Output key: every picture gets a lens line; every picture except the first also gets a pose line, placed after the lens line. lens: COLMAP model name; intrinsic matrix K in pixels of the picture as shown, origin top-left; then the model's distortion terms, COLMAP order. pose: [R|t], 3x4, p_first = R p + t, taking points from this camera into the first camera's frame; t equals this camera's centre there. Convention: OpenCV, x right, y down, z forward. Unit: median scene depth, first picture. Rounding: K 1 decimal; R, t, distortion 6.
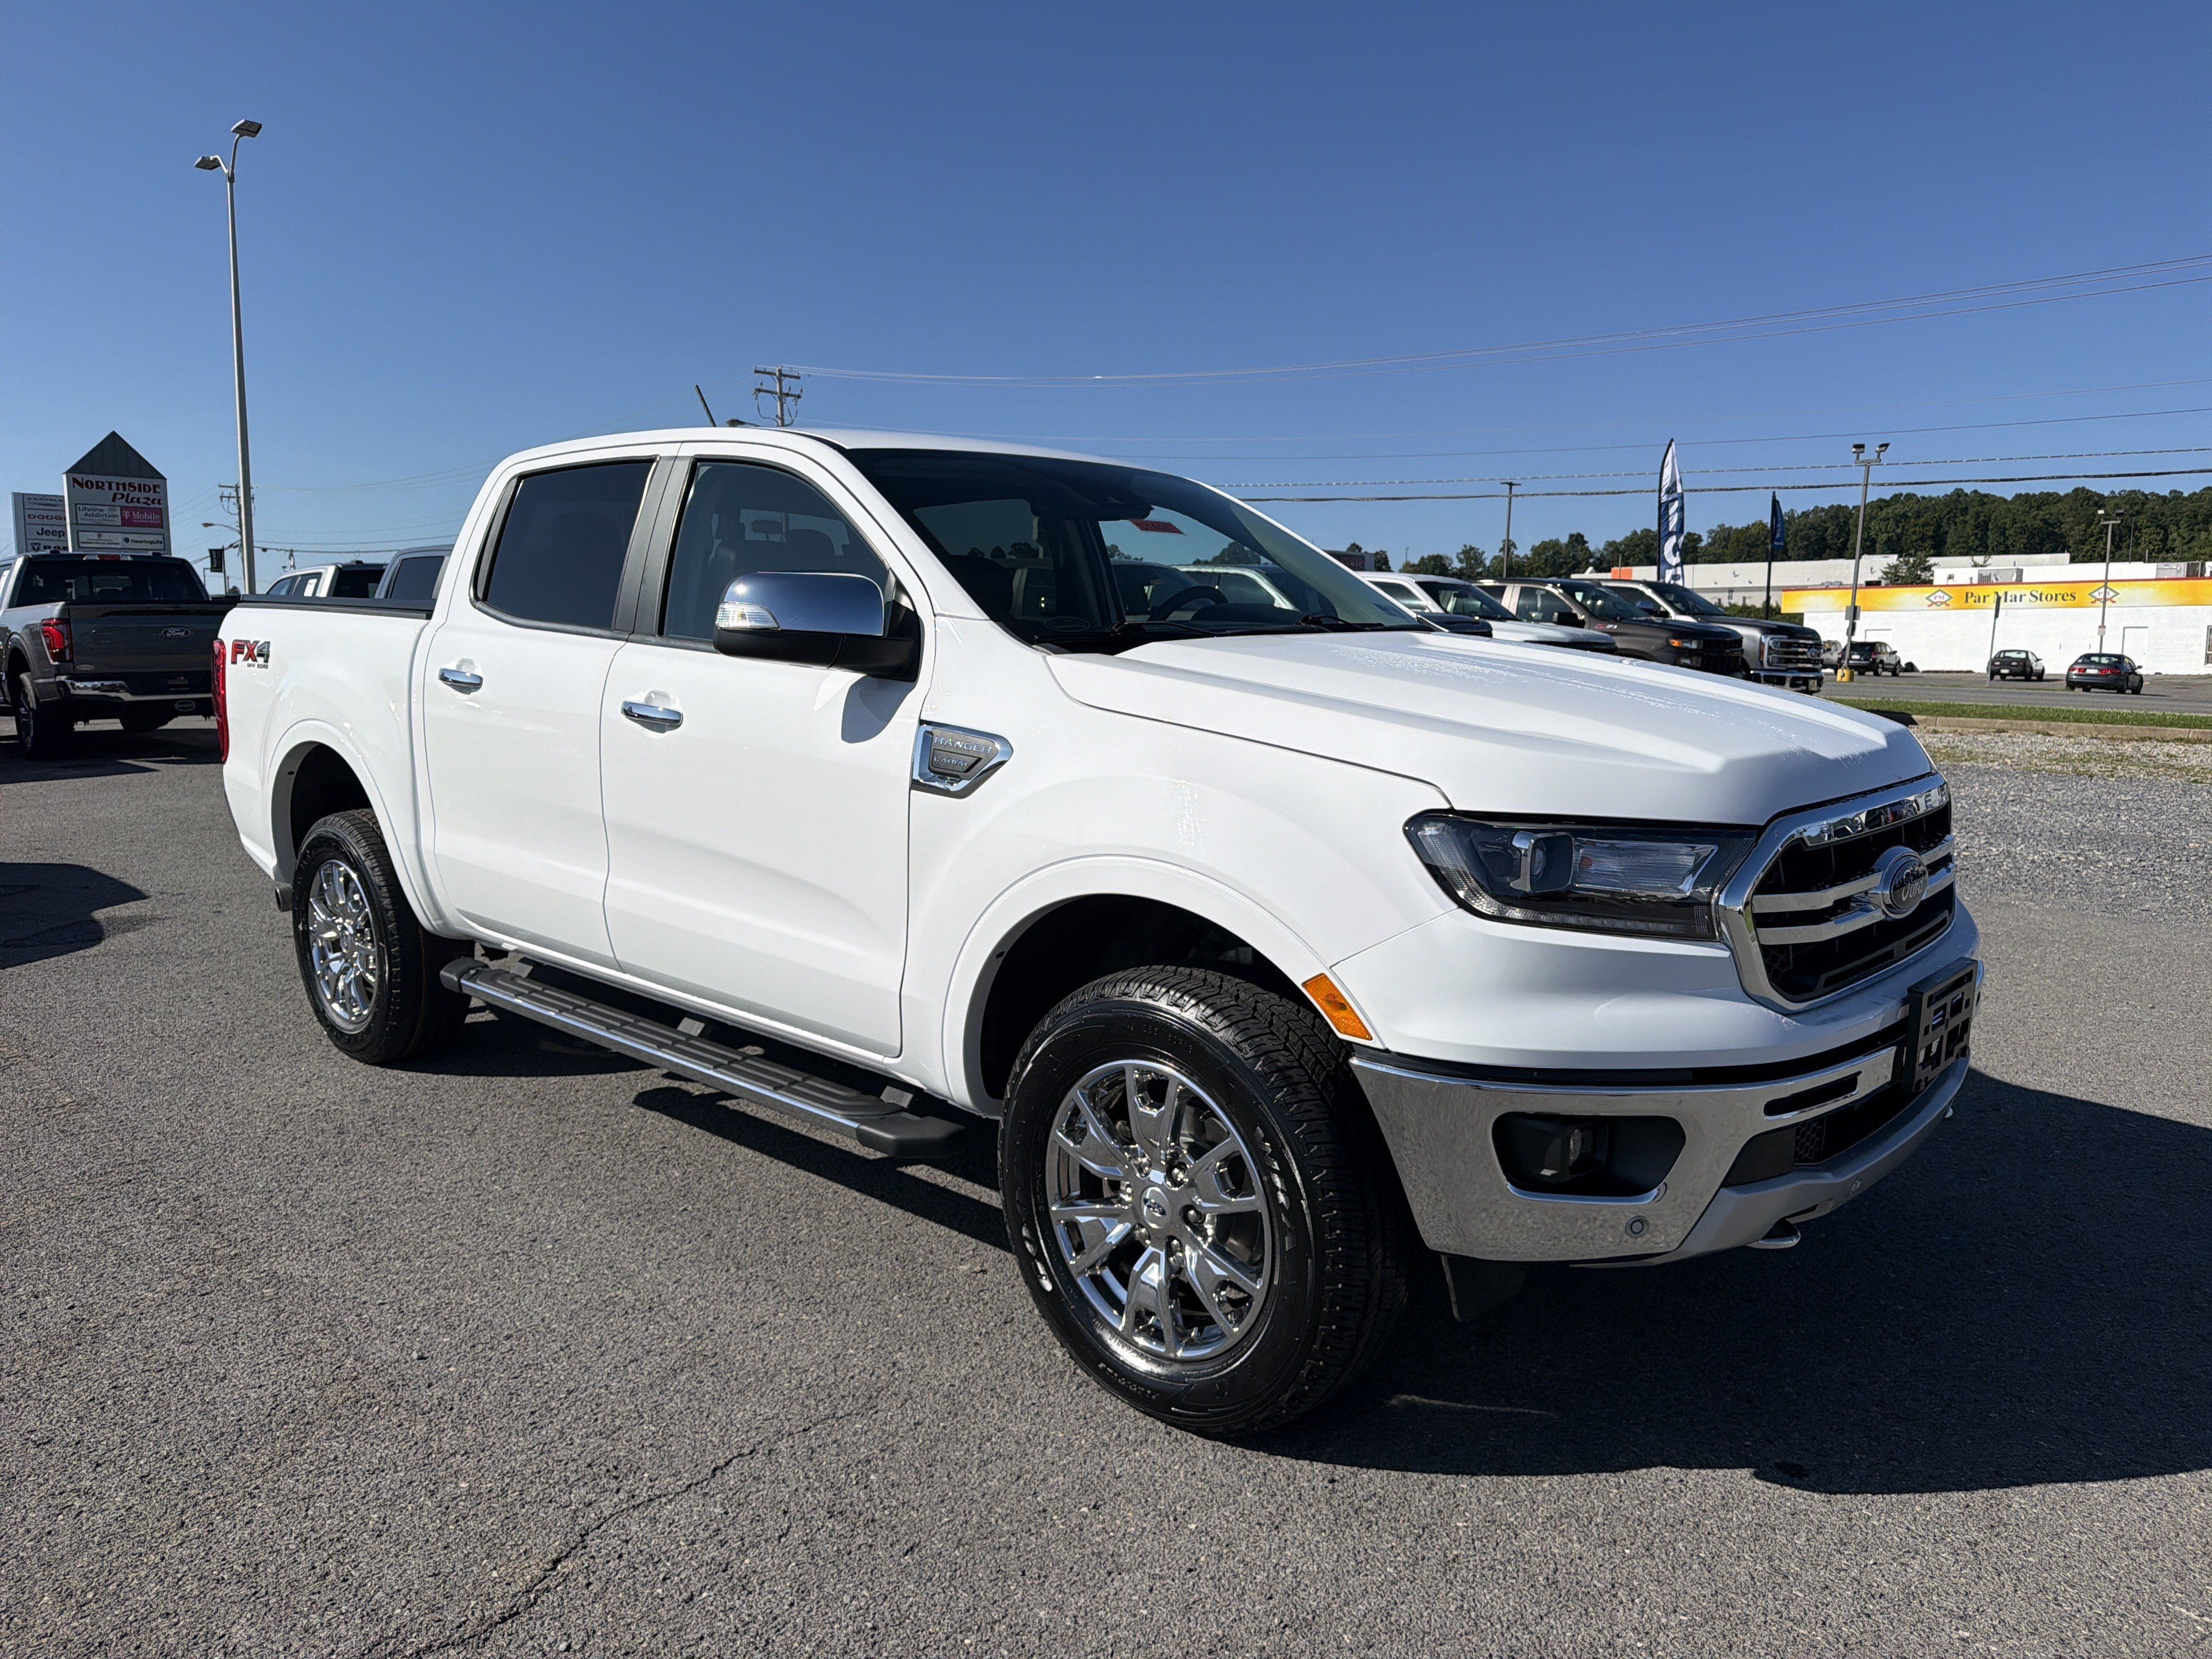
lens RADIAL K [[1542.5, 0, 1105.7], [0, 1542.5, 808.1], [0, 0, 1]] dist [0.051437, -0.067903]
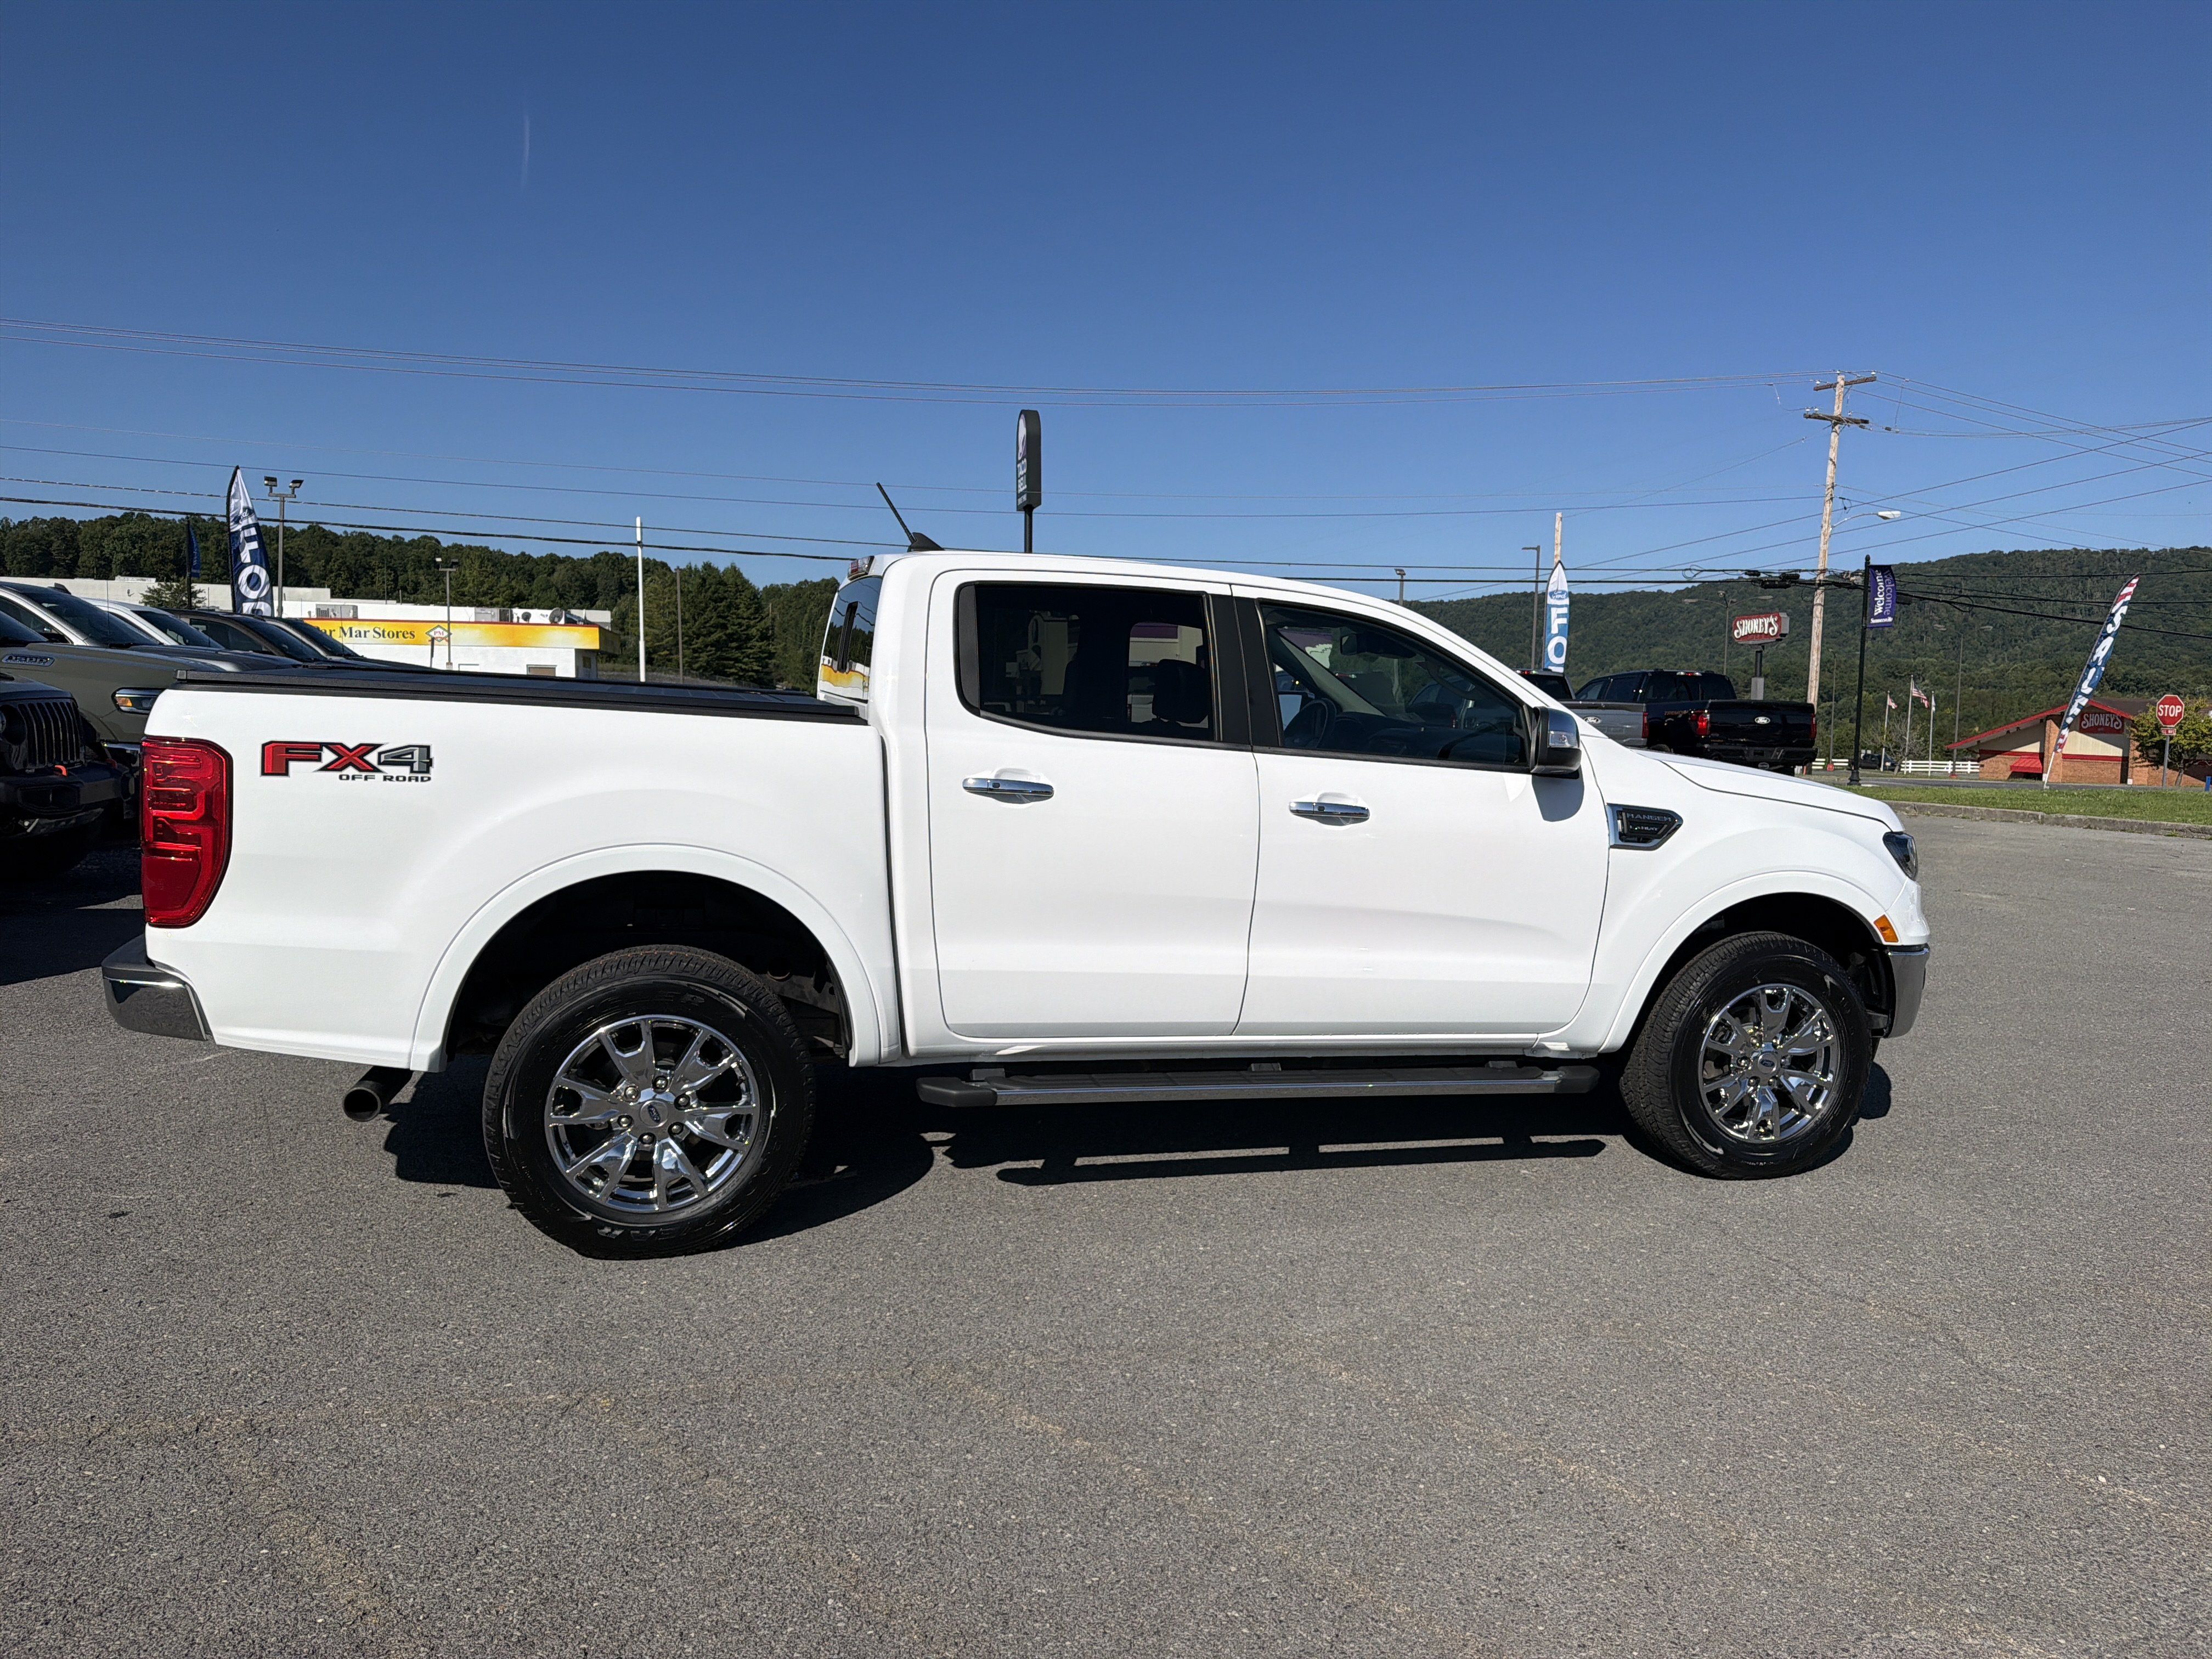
lens RADIAL K [[1542.5, 0, 1105.7], [0, 1542.5, 808.1], [0, 0, 1]] dist [0.051437, -0.067903]
pose [[0.523574, -0.056621, 0.850097, -1.668124], [0.071661, 0.997180, 0.022282, -0.120274], [-0.848961, 0.049252, 0.526155, 0.598162]]
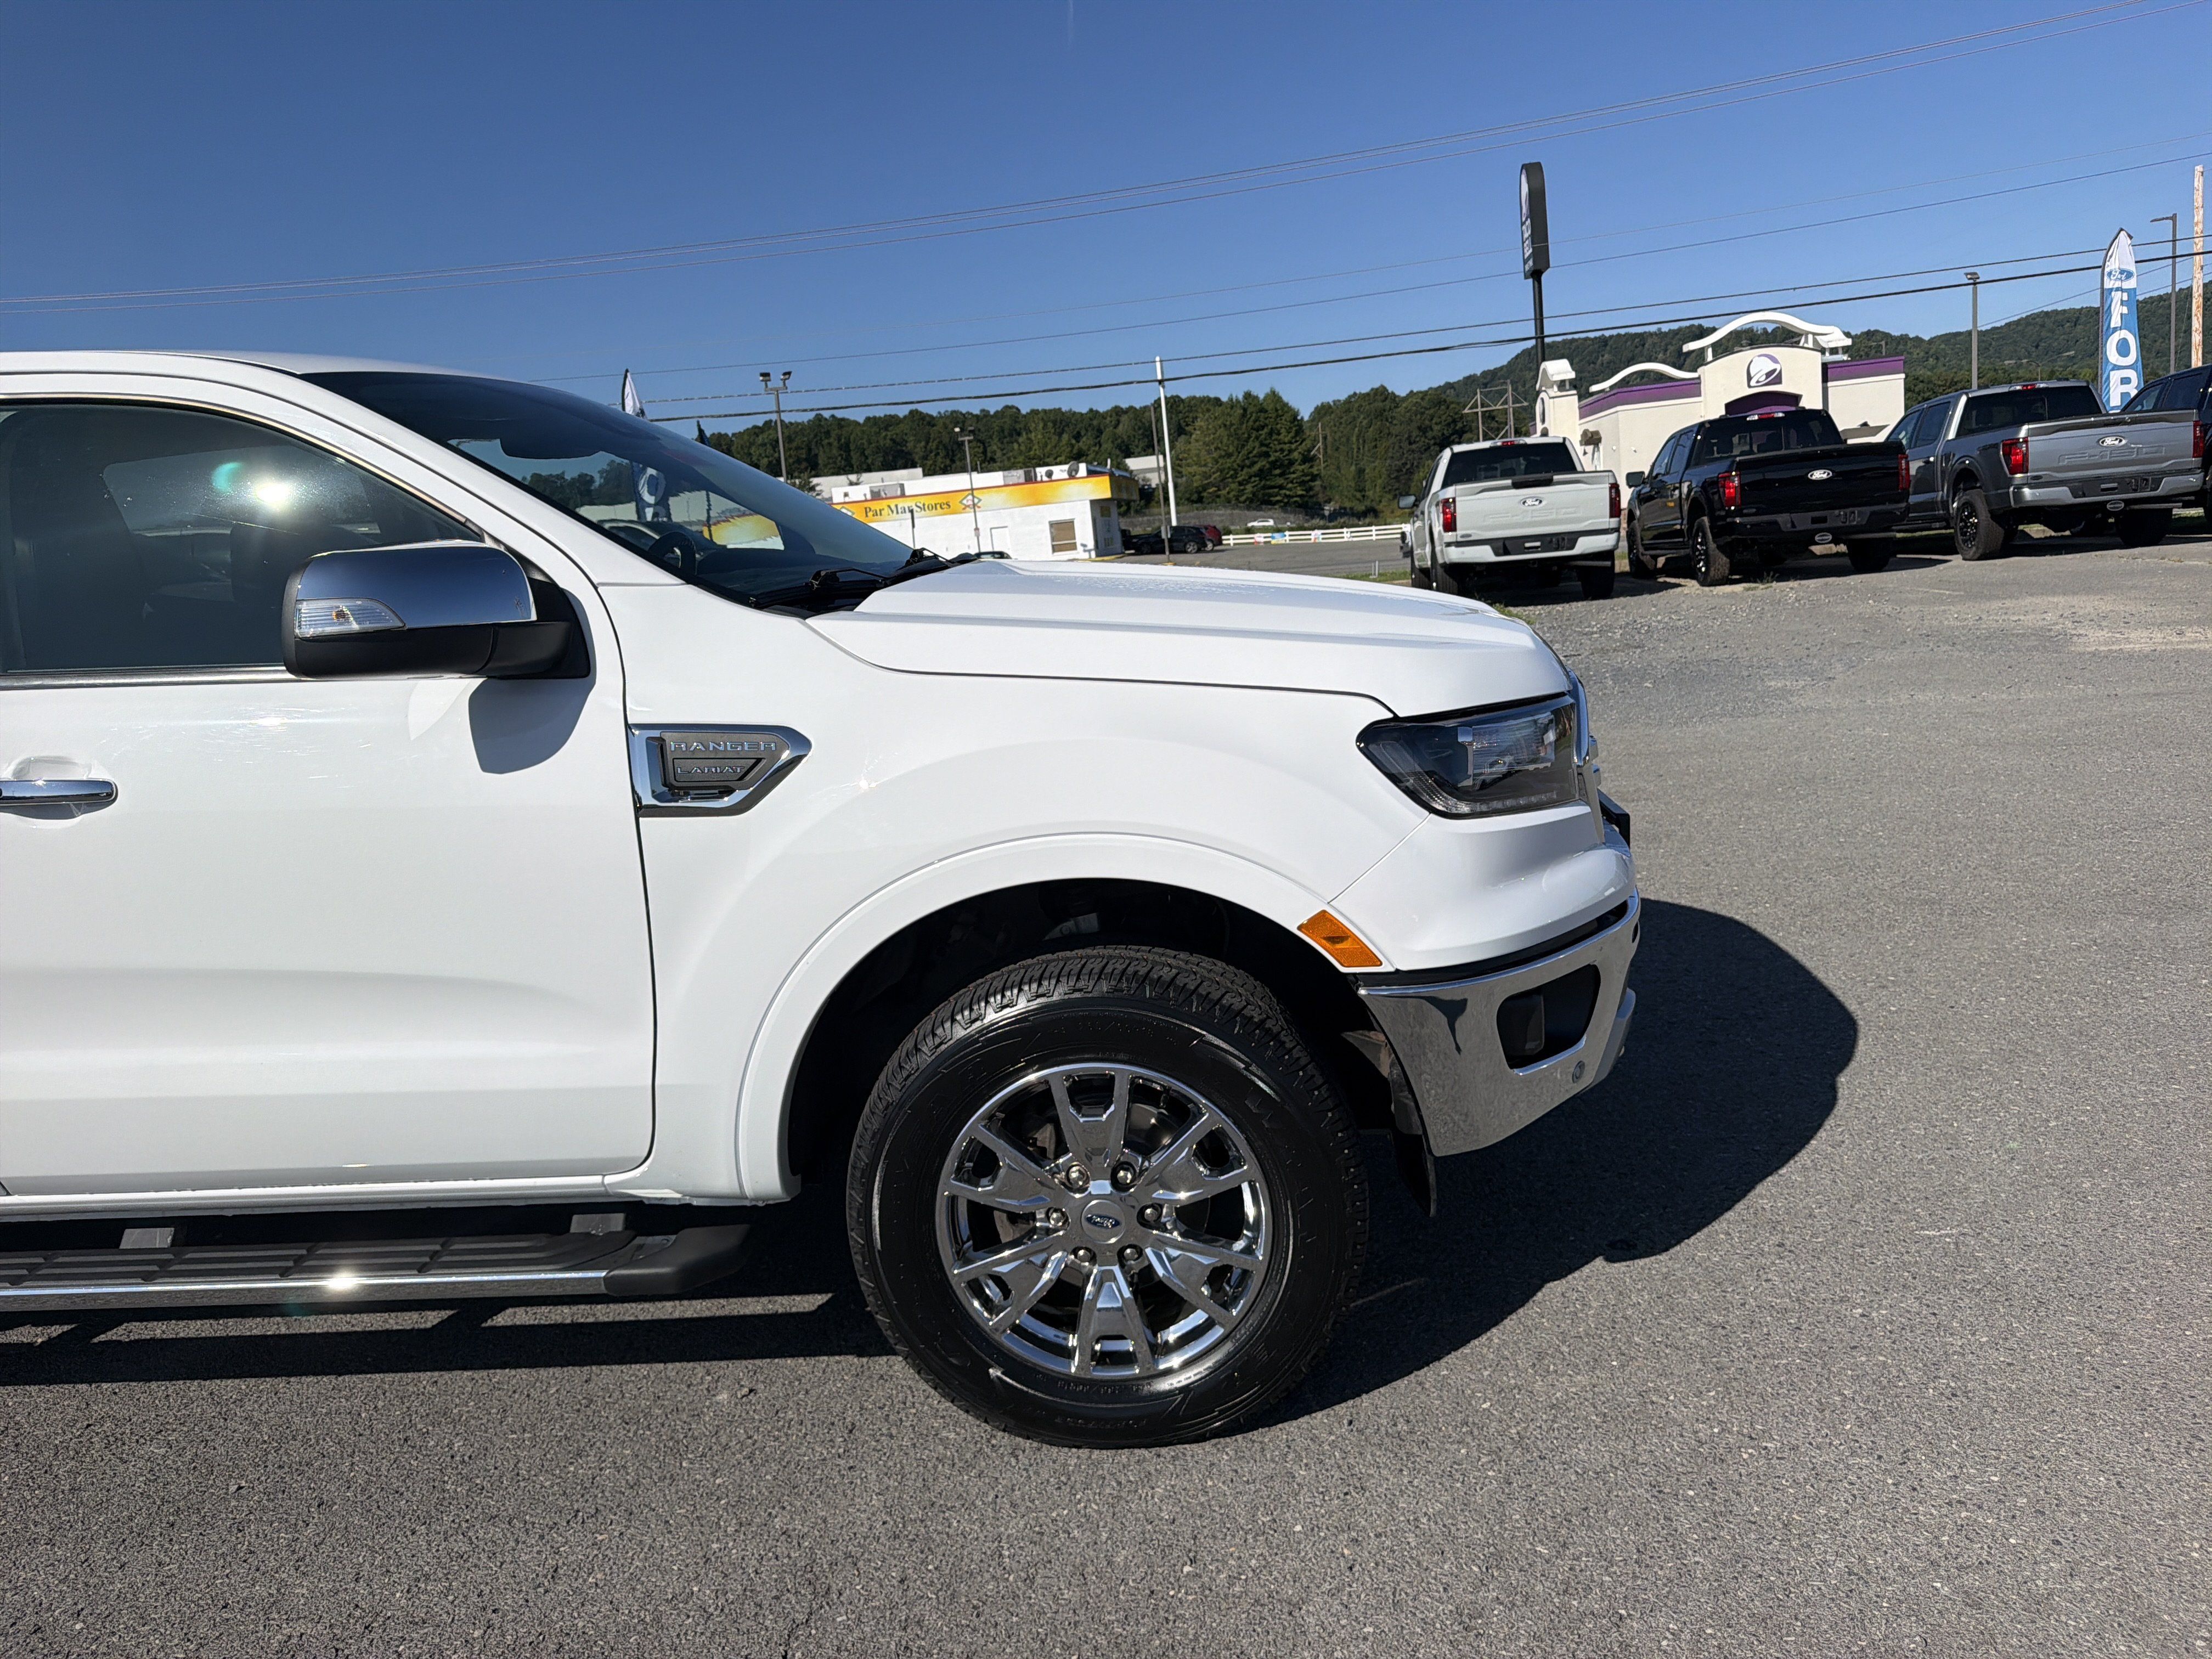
lens RADIAL K [[1573.0, 0, 1106.0], [0, 1573.0, 829.5], [0, 0, 1]] dist [0.047688, -0.076835]
pose [[0.785294, -0.194000, 0.587943, -0.395124], [0.165744, 0.980852, 0.102267, -0.046624], [-0.596525, 0.017139, 0.802411, 0.236177]]
